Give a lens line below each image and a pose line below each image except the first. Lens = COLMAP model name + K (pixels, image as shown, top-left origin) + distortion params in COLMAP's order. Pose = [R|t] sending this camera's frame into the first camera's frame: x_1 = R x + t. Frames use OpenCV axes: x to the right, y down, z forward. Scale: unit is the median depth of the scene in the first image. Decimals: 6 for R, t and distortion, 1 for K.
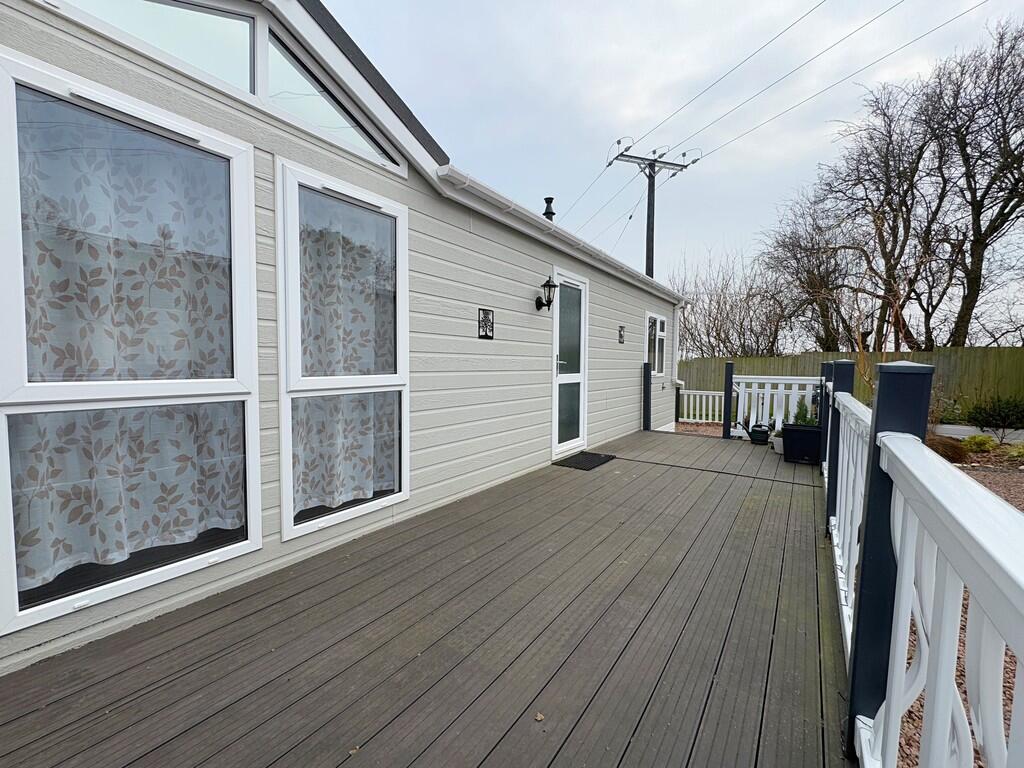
lens RADIAL K [[407.0, 0, 514.9], [0, 407.0, 389.0], [0, 0, 1]] dist [-0.002385, -0.000256]
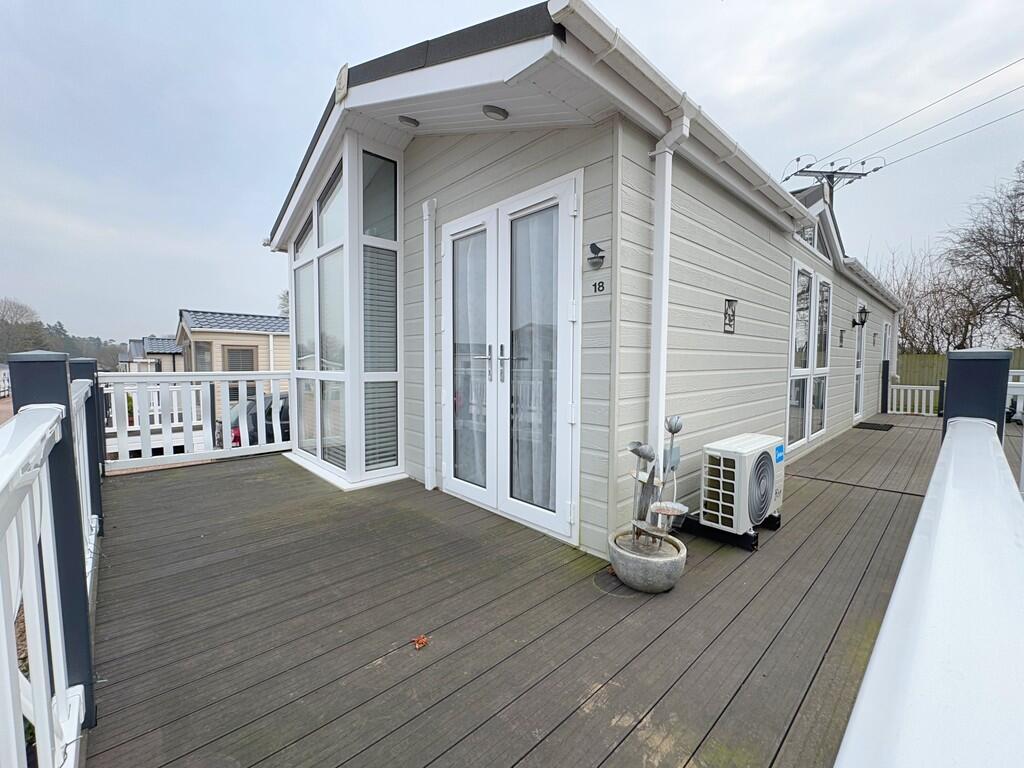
lens RADIAL K [[407.0, 0, 509.3], [0, 407.0, 380.1], [0, 0, 1]] dist [-0.002385, -0.000256]
pose [[0.976749, 0.014206, -0.213913, -0.256810], [-0.016301, 0.999835, -0.008033, 0.012292], [0.213763, 0.011333, 0.976820, -0.229397]]
